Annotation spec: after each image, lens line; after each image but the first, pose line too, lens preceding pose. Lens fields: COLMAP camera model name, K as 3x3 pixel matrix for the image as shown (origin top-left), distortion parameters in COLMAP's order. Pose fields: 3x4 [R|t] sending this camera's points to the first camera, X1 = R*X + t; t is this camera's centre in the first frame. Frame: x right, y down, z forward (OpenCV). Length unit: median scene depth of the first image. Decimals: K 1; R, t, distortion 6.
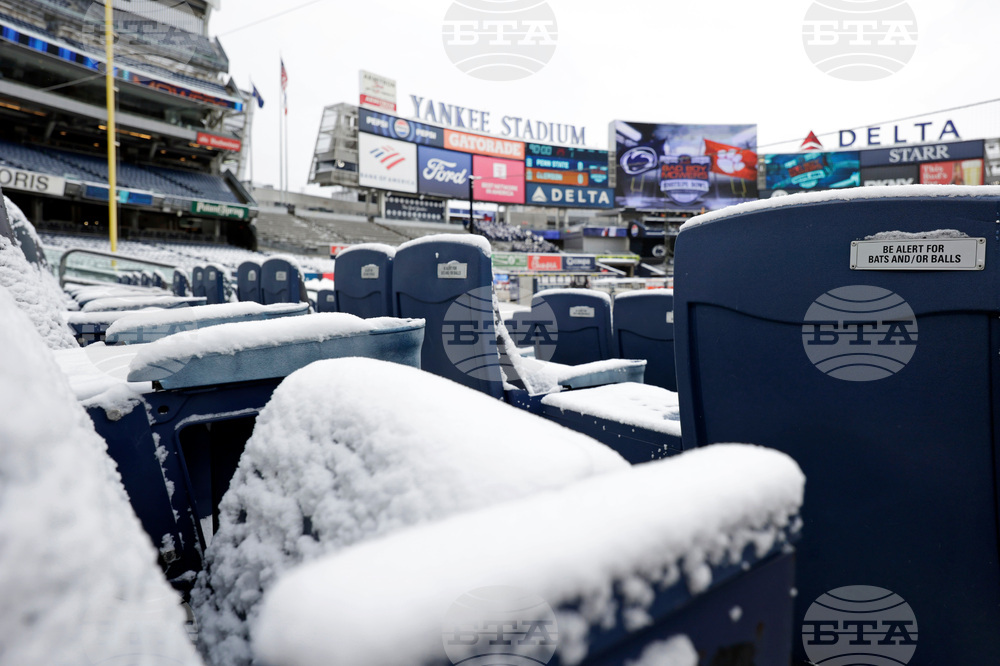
lens RADIAL K [[609.5, 0, 556.1], [0, 609.5, 290.0], [0, 0, 1]] dist [0.002235, 0.001490]
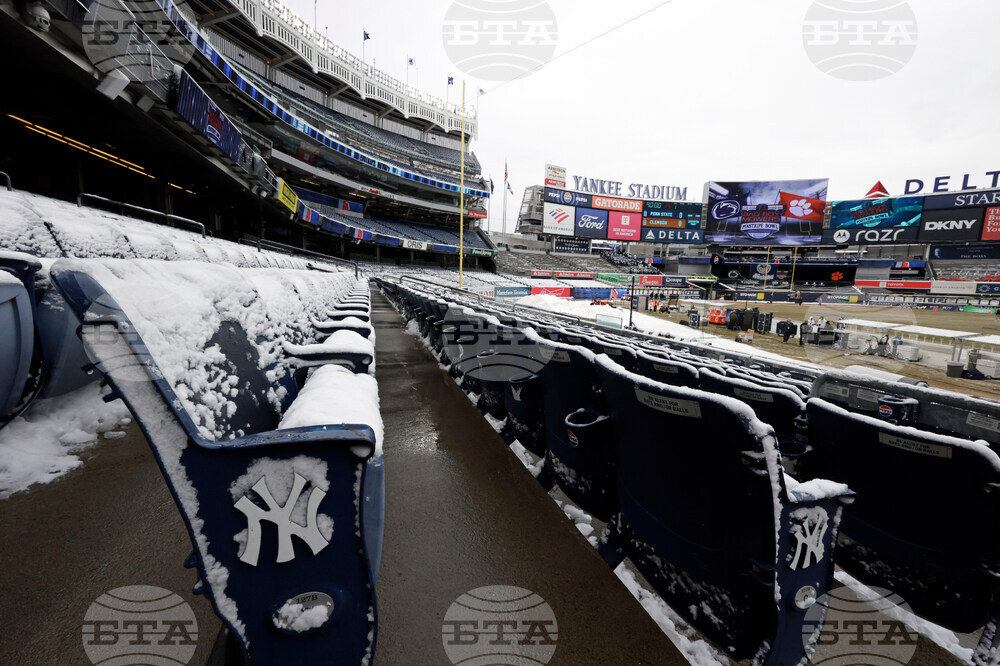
lens RADIAL K [[401.4, 0, 500.0], [0, 401.4, 333.0], [0, 0, 1]] dist [0.000009, 0.000282]
pose [[0.932965, 0.081560, -0.350605, -0.006041], [-0.040333, 0.991546, 0.123332, -0.018120], [0.357700, -0.100923, 0.928367, -0.116044]]
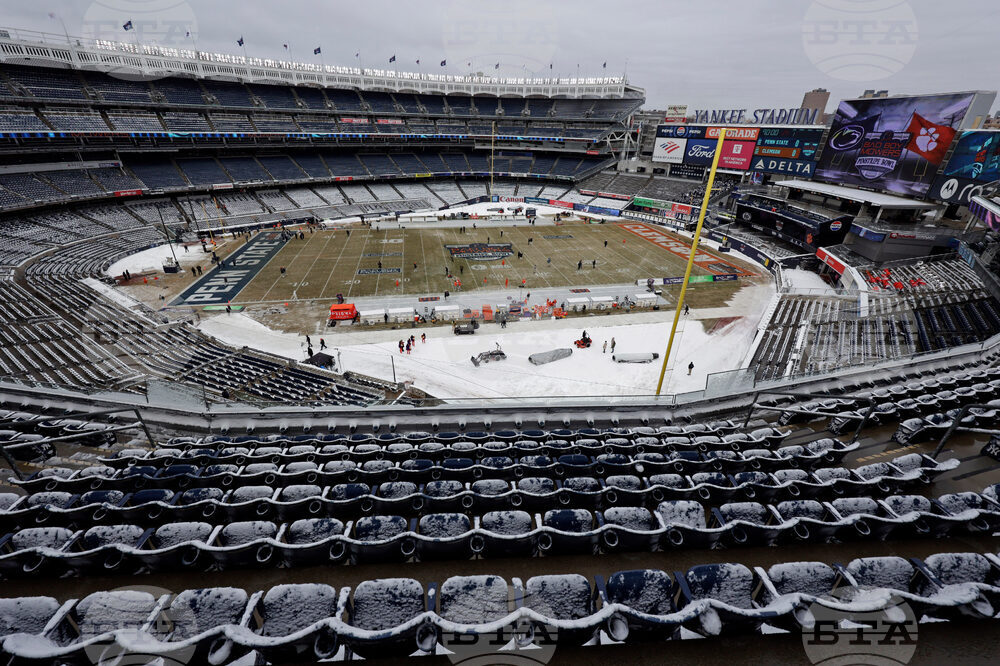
lens RADIAL K [[401.4, 0, 500.0], [0, 401.4, 333.0], [0, 0, 1]] dist [0.000009, 0.000282]
pose [[-0.108089, 0.468577, -0.876785, 1.143031], [-0.030060, 0.880009, 0.474005, -0.241882], [0.993687, 0.077591, -0.081034, 0.450285]]
